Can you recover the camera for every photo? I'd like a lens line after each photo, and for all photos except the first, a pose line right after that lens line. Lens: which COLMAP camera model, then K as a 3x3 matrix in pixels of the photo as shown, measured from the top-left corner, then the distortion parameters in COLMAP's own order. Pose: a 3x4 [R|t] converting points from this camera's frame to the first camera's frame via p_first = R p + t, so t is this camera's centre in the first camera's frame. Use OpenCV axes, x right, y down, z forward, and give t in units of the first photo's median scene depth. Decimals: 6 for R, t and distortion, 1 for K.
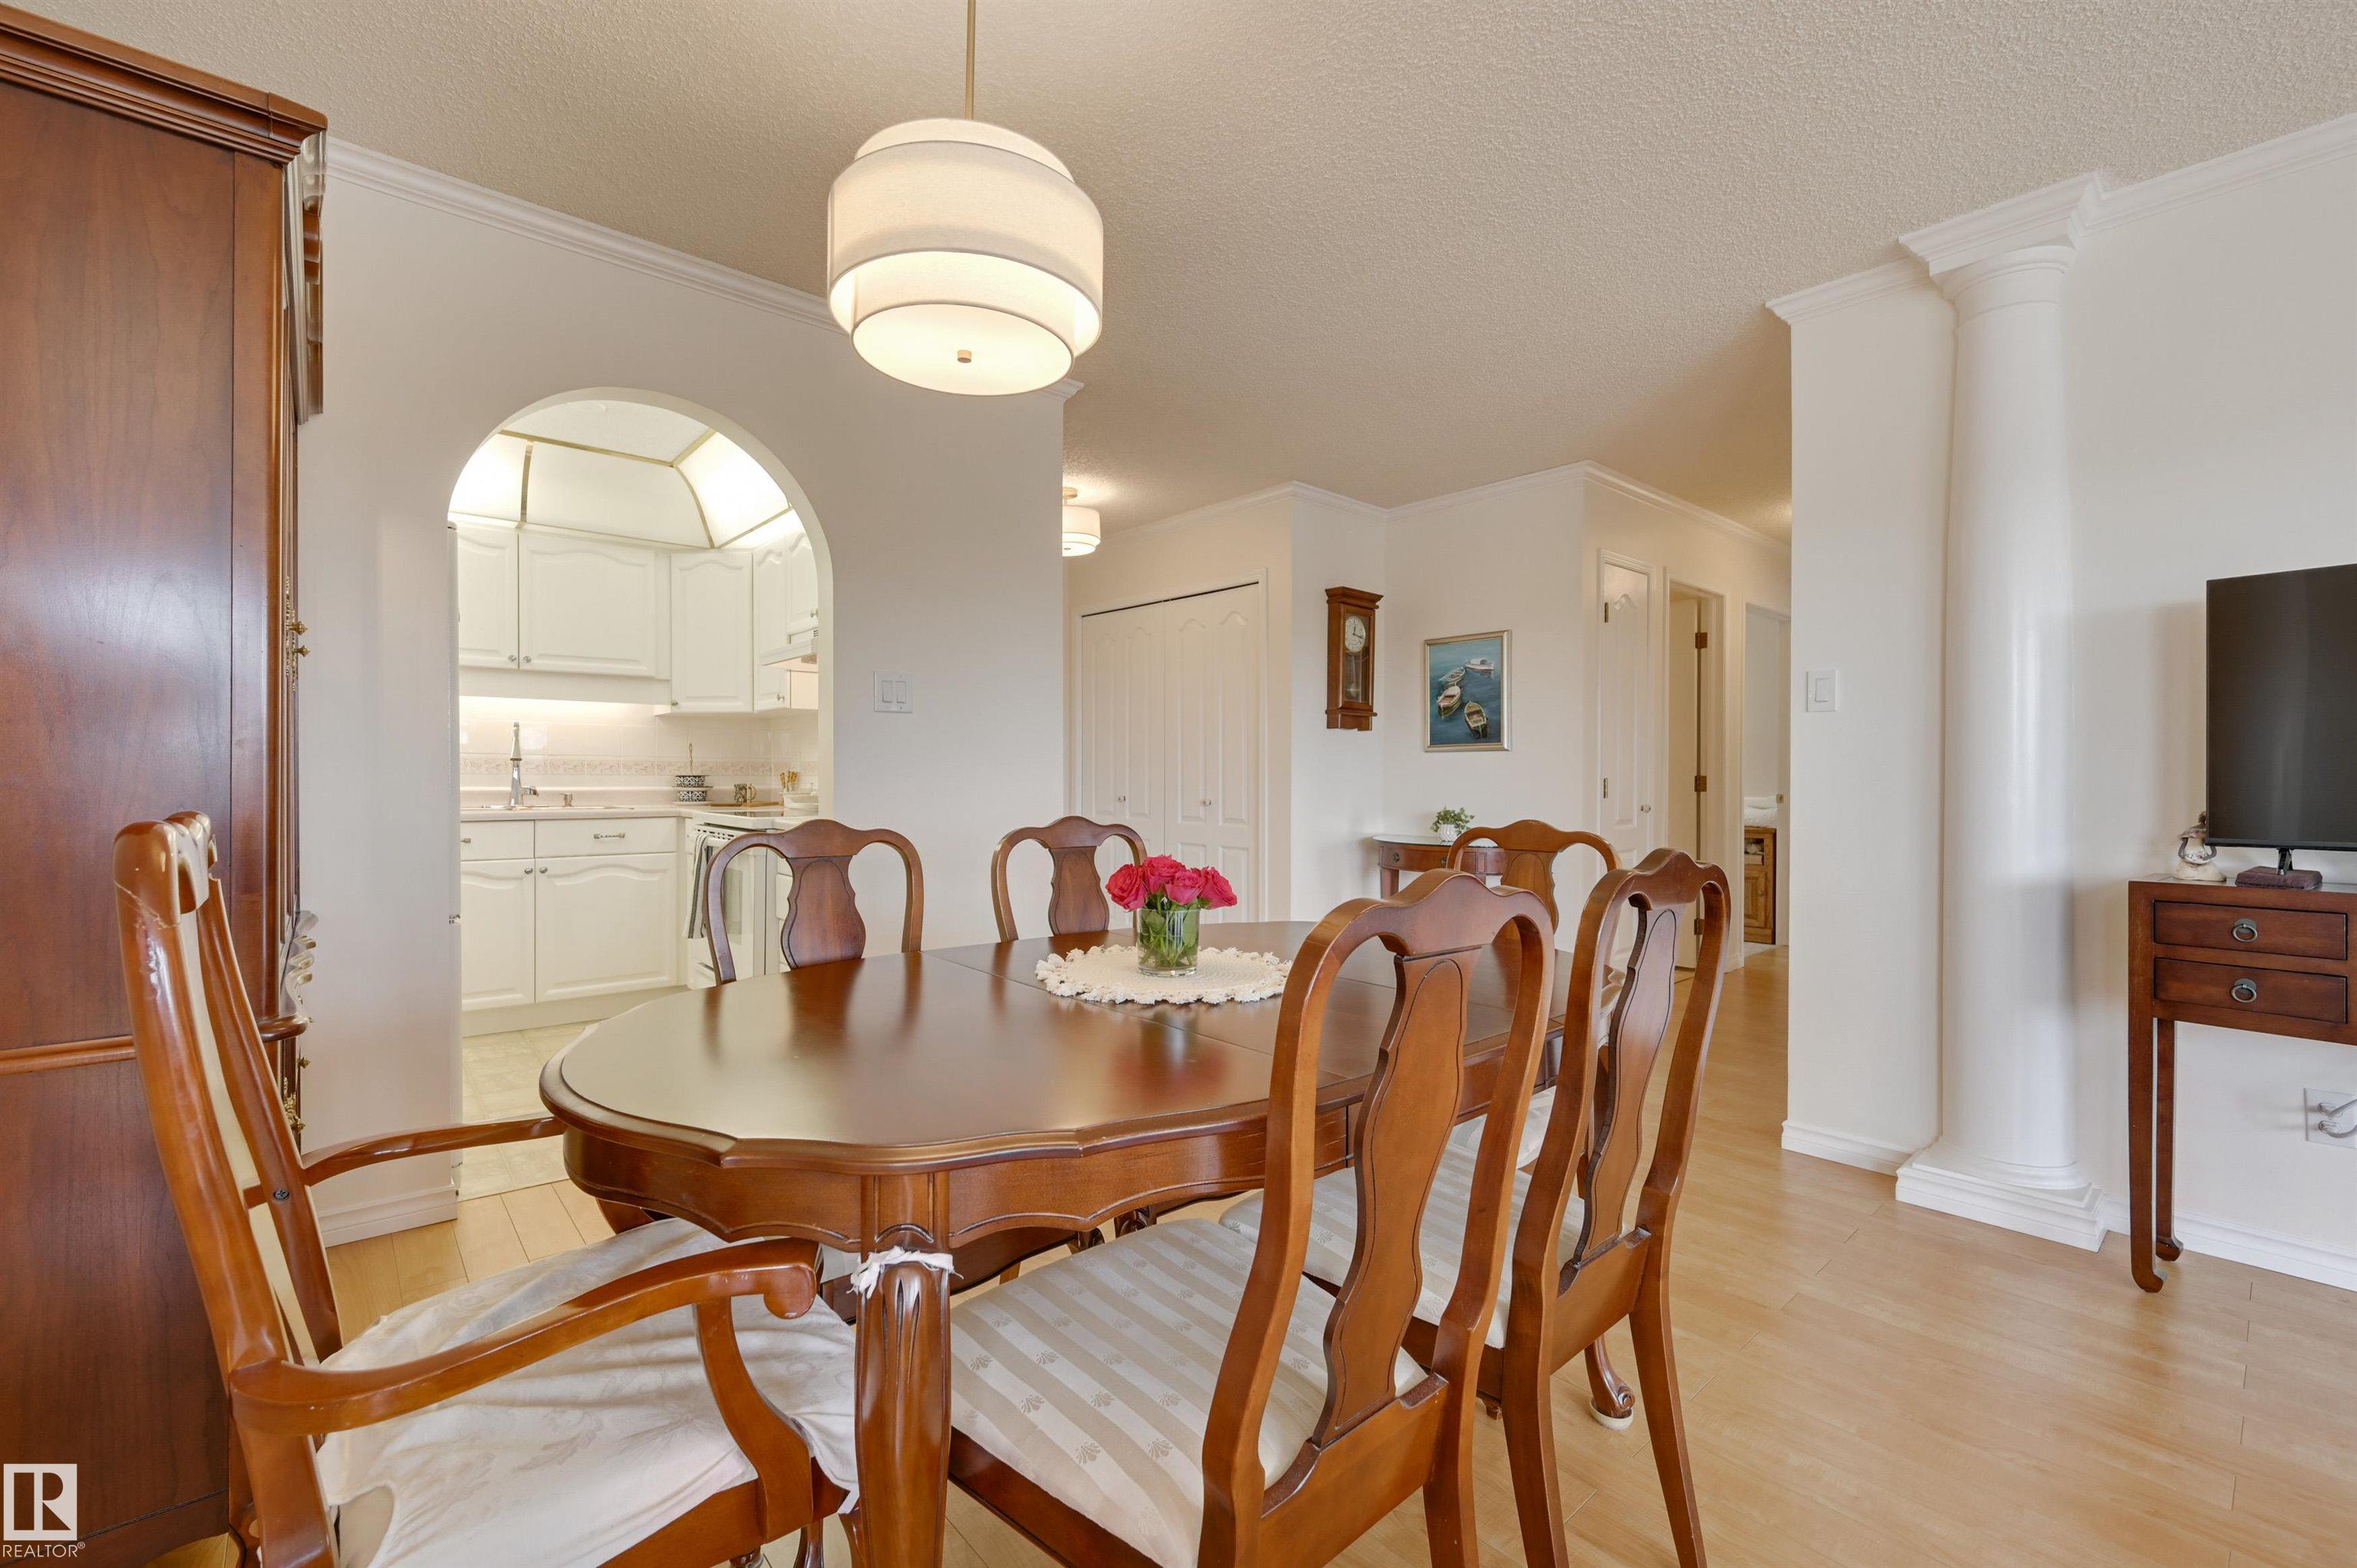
lens RADIAL K [[991.9, 0, 1132.5], [0, 991.9, 780.0], [0, 0, 1]] dist [-0.000516, -0.000215]
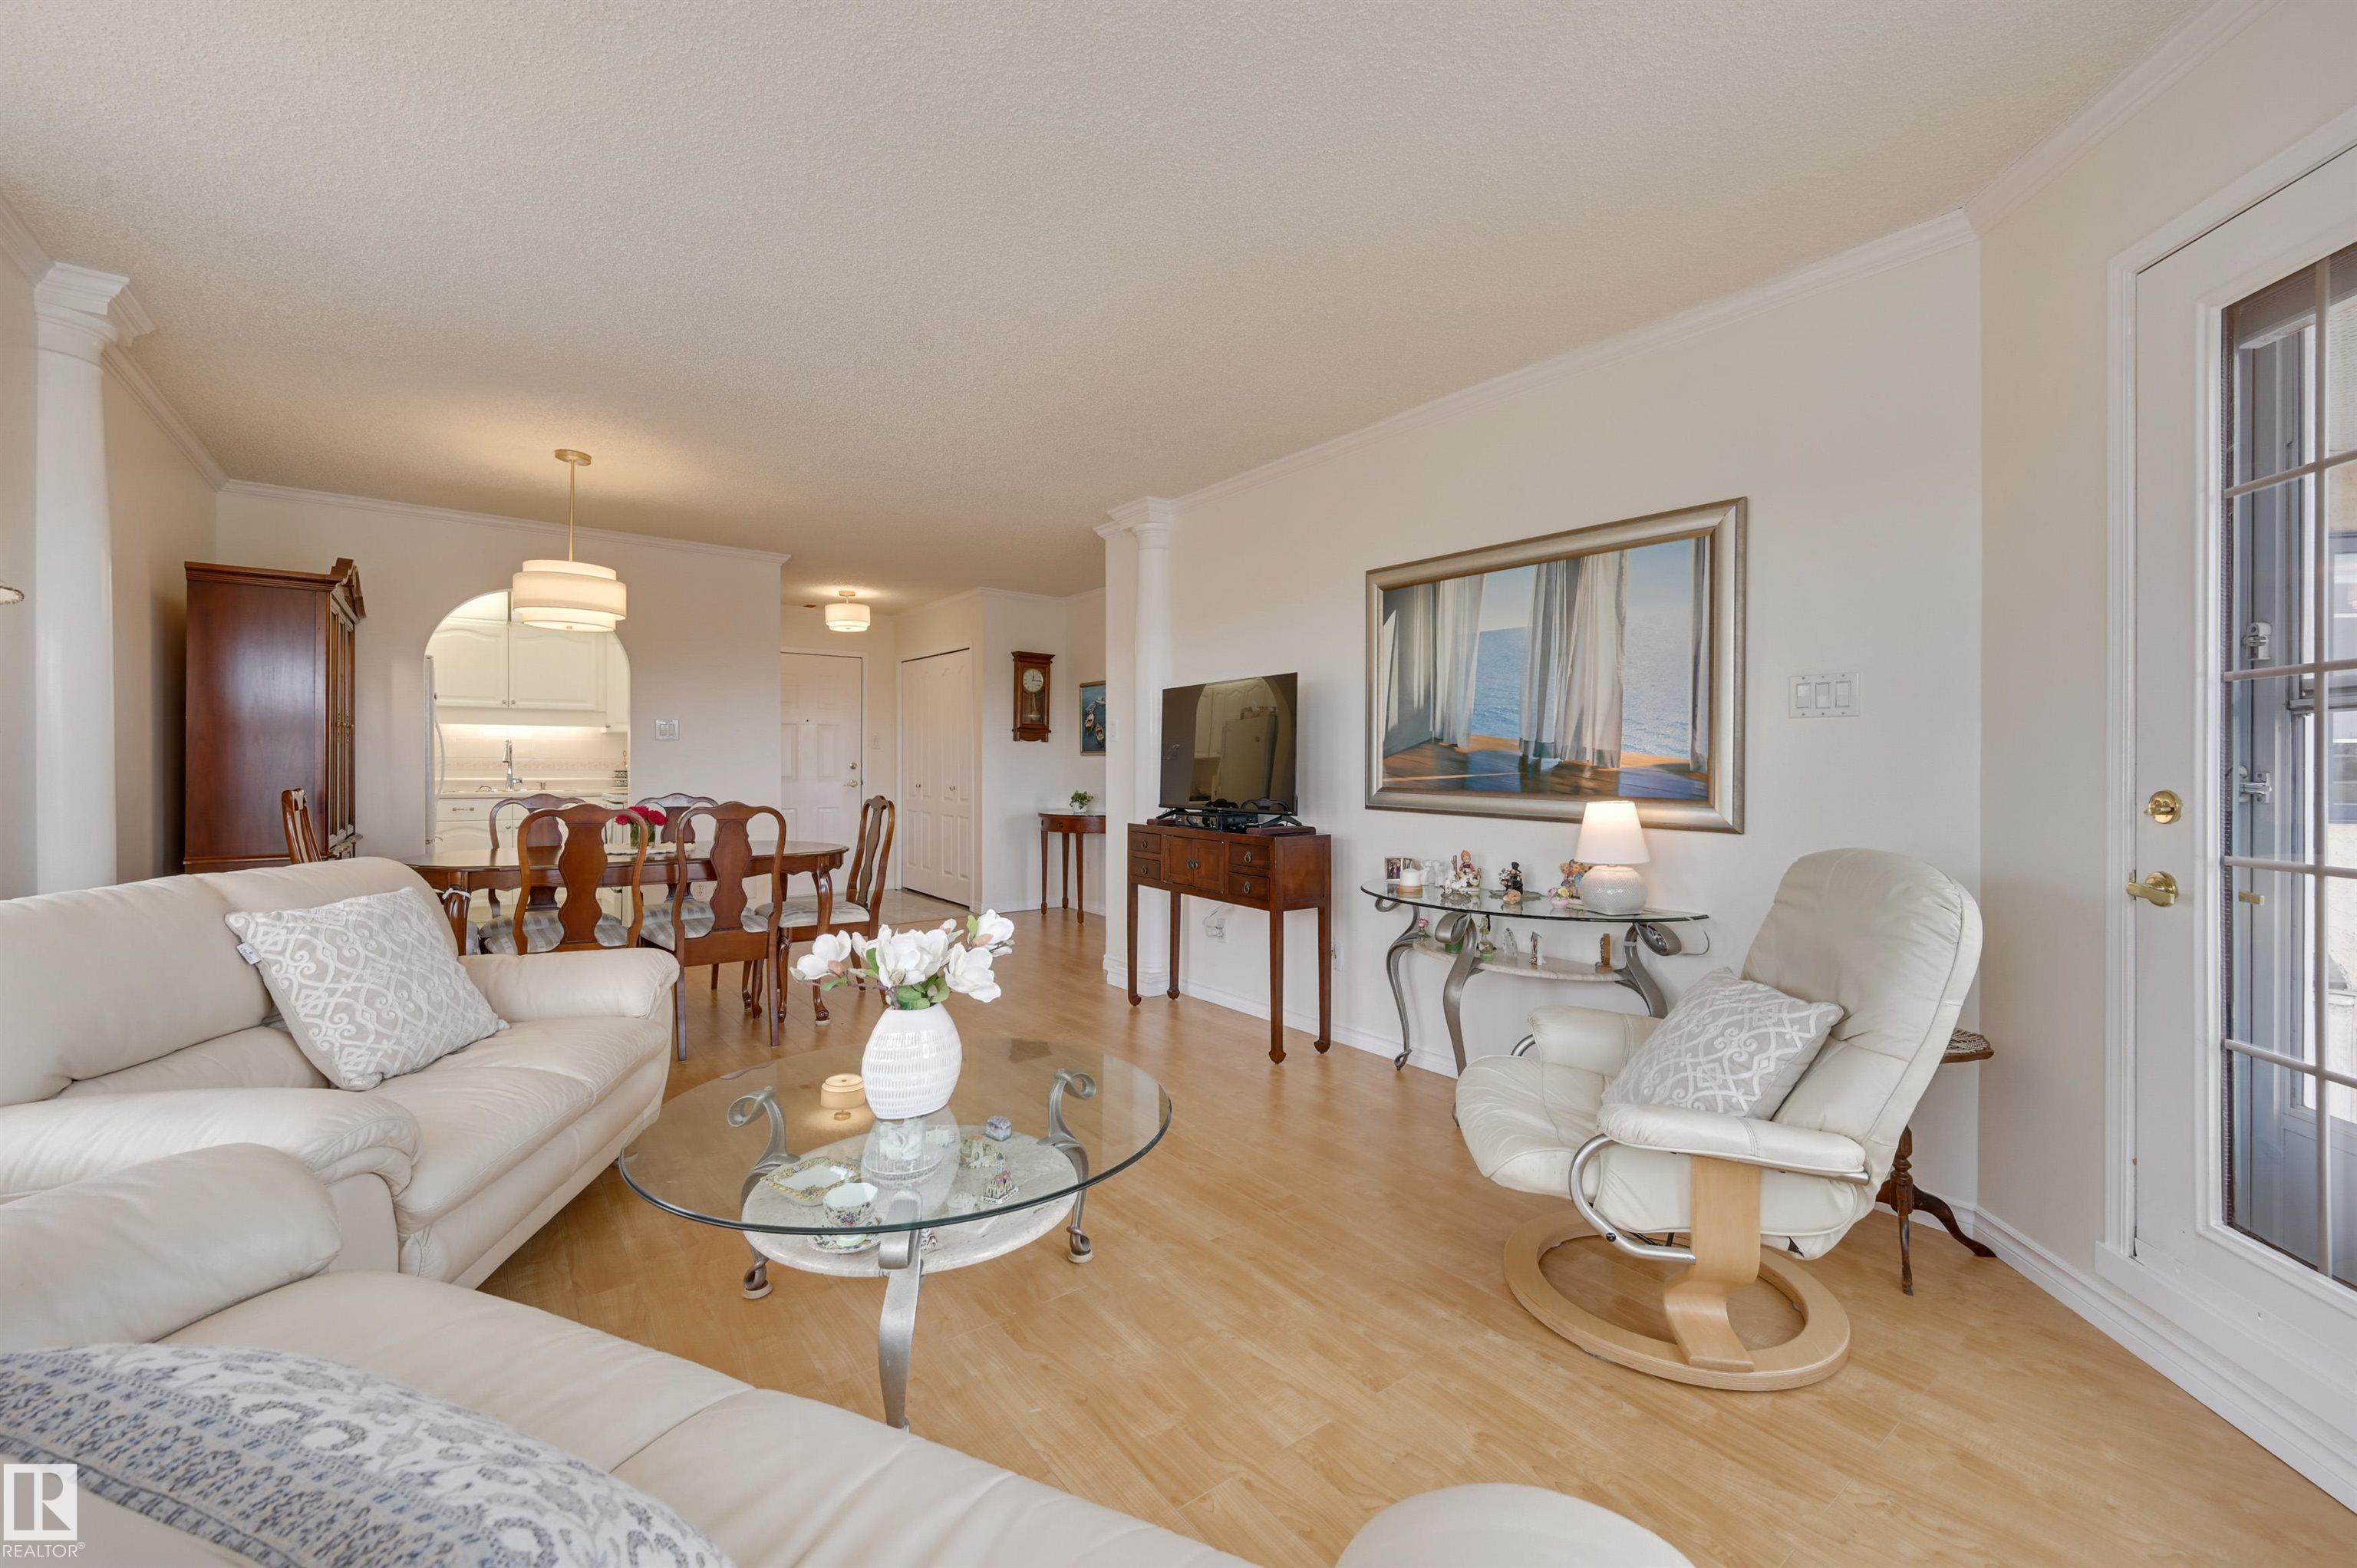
lens RADIAL K [[961.5, 0, 1167.4], [0, 961.5, 759.9], [0, 0, 1]] dist [-0.008101, -0.000378]
pose [[0.998884, -0.001040, -0.047213, 0.516535], [0.000626, 0.999961, -0.008783, -0.008715], [0.047221, 0.008743, 0.998846, -0.507970]]
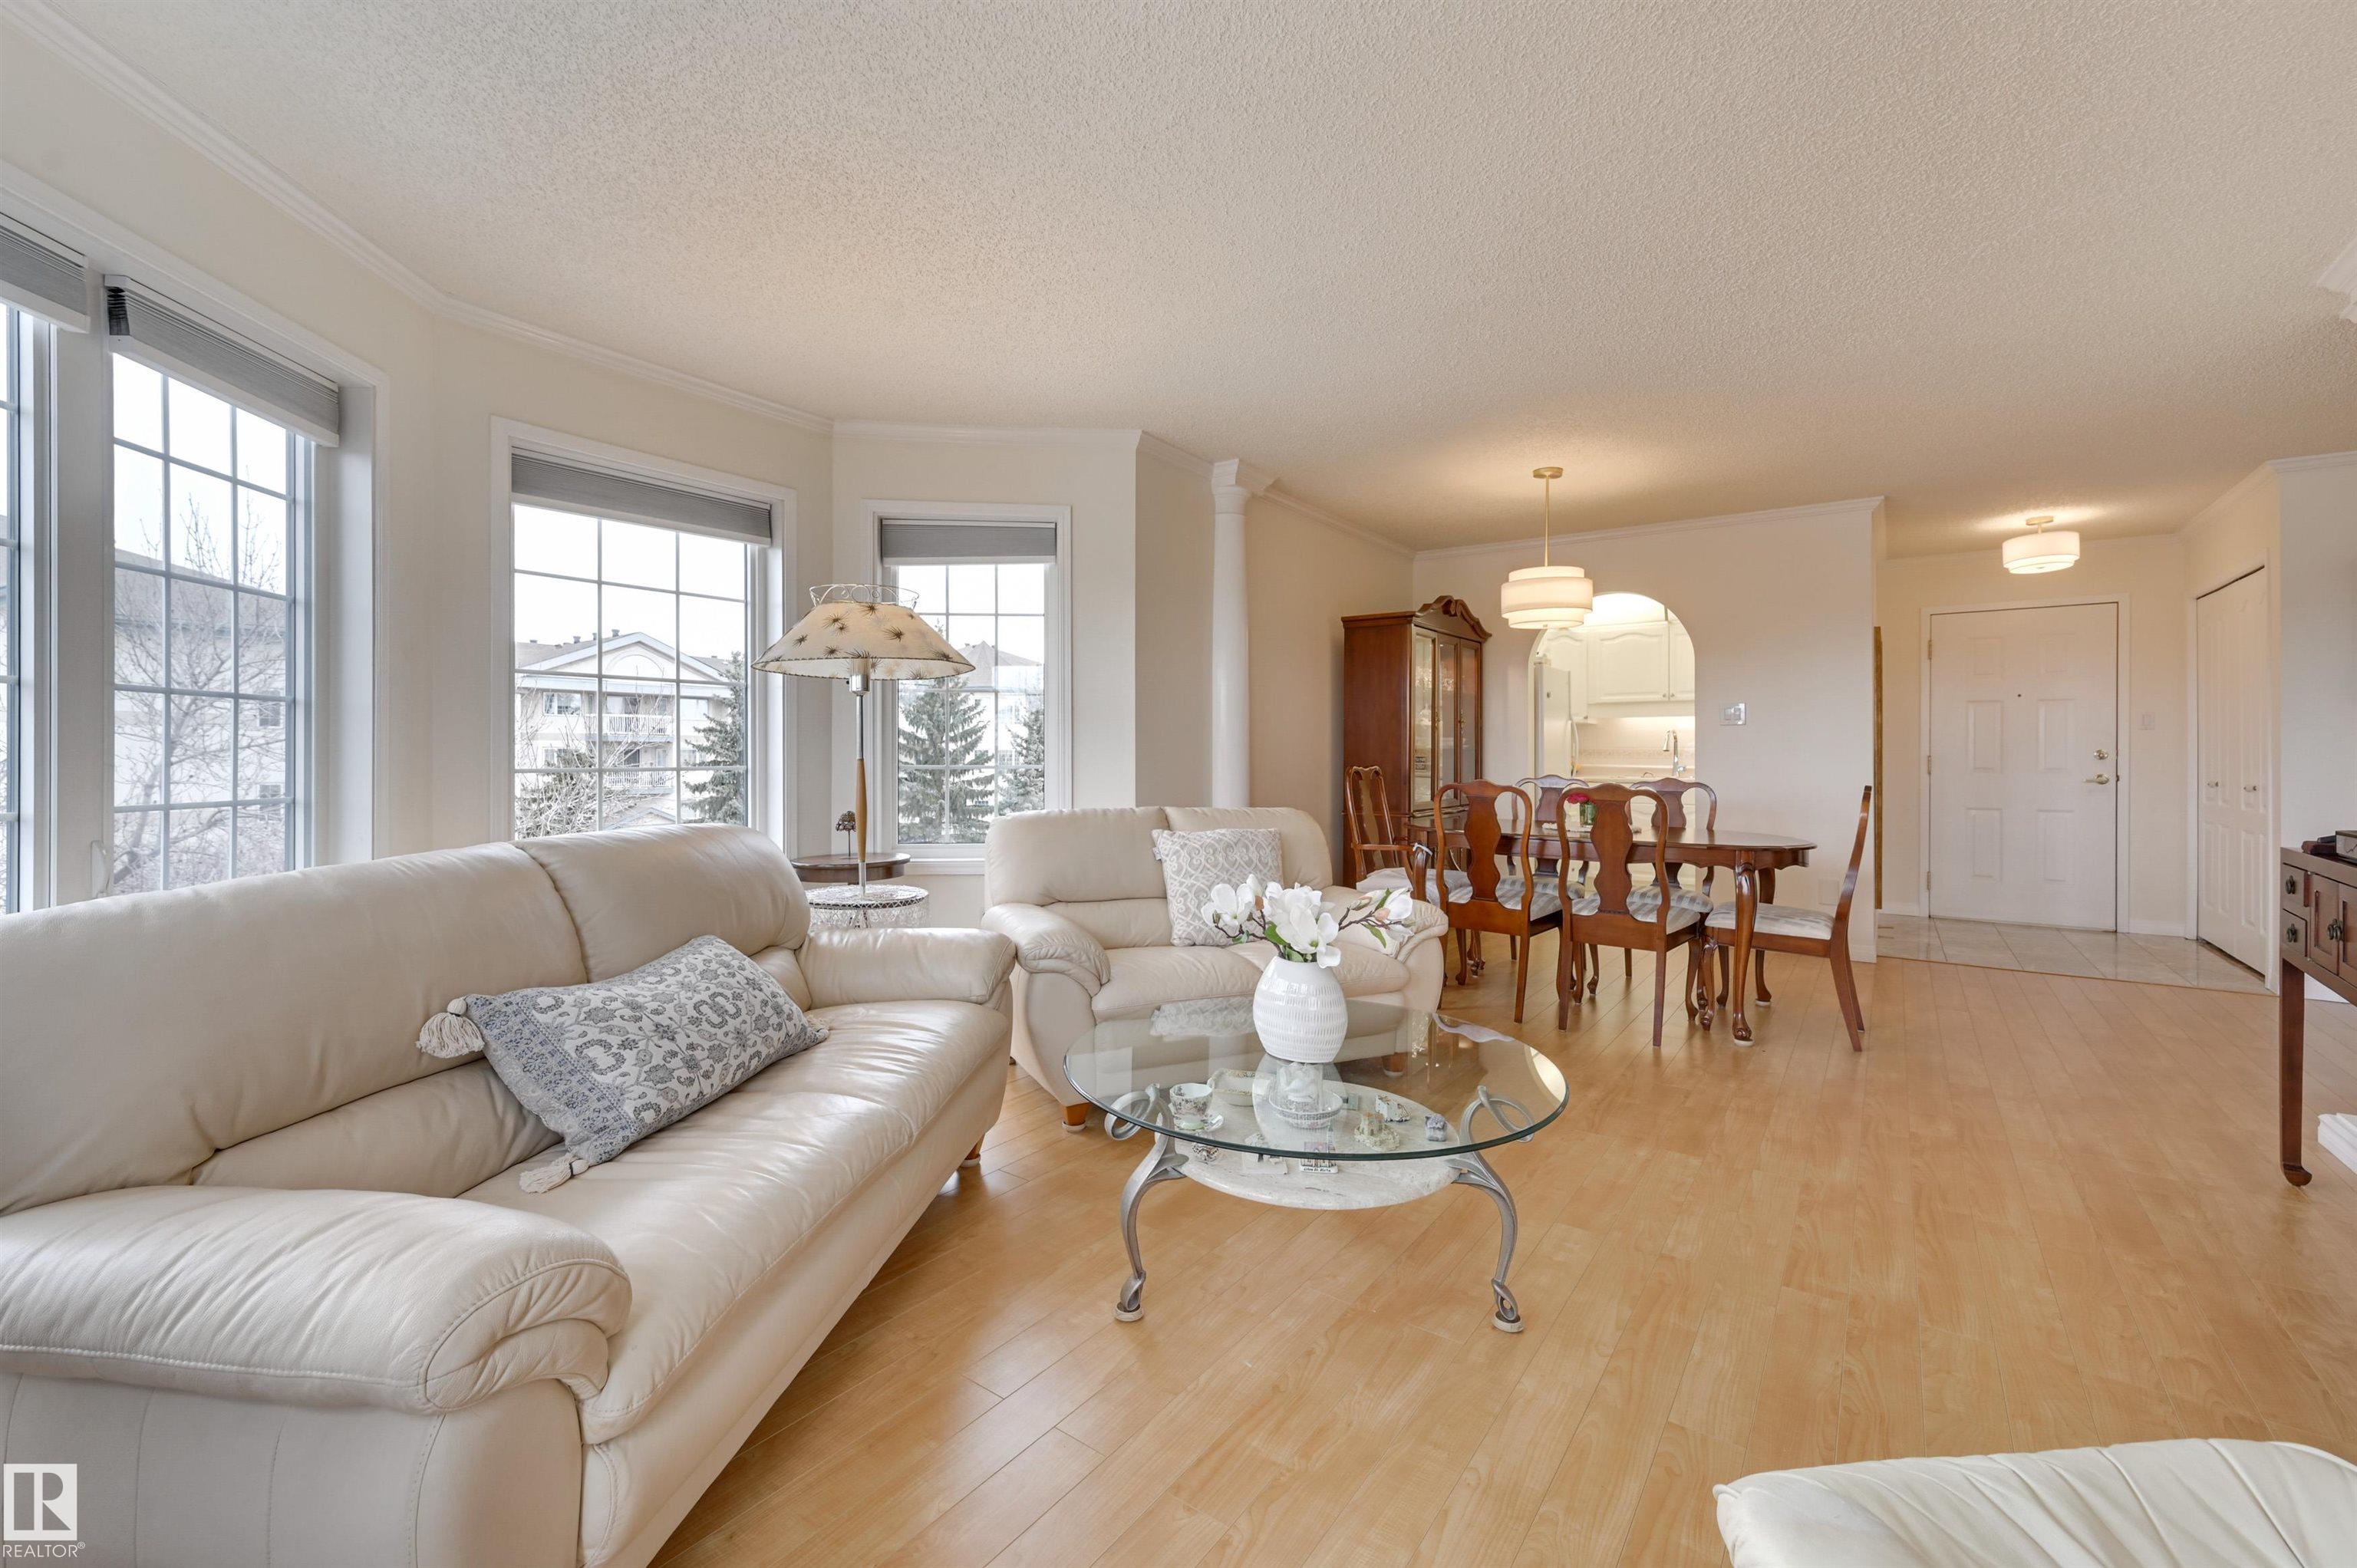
lens RADIAL K [[961.5, 0, 1167.4], [0, 961.5, 759.9], [0, 0, 1]] dist [-0.008101, -0.000378]
pose [[0.234649, 0.001411, -0.972079, 0.791861], [-0.007078, 0.999975, -0.000257, 0.002356], [0.972054, 0.006941, 0.234653, -0.270581]]
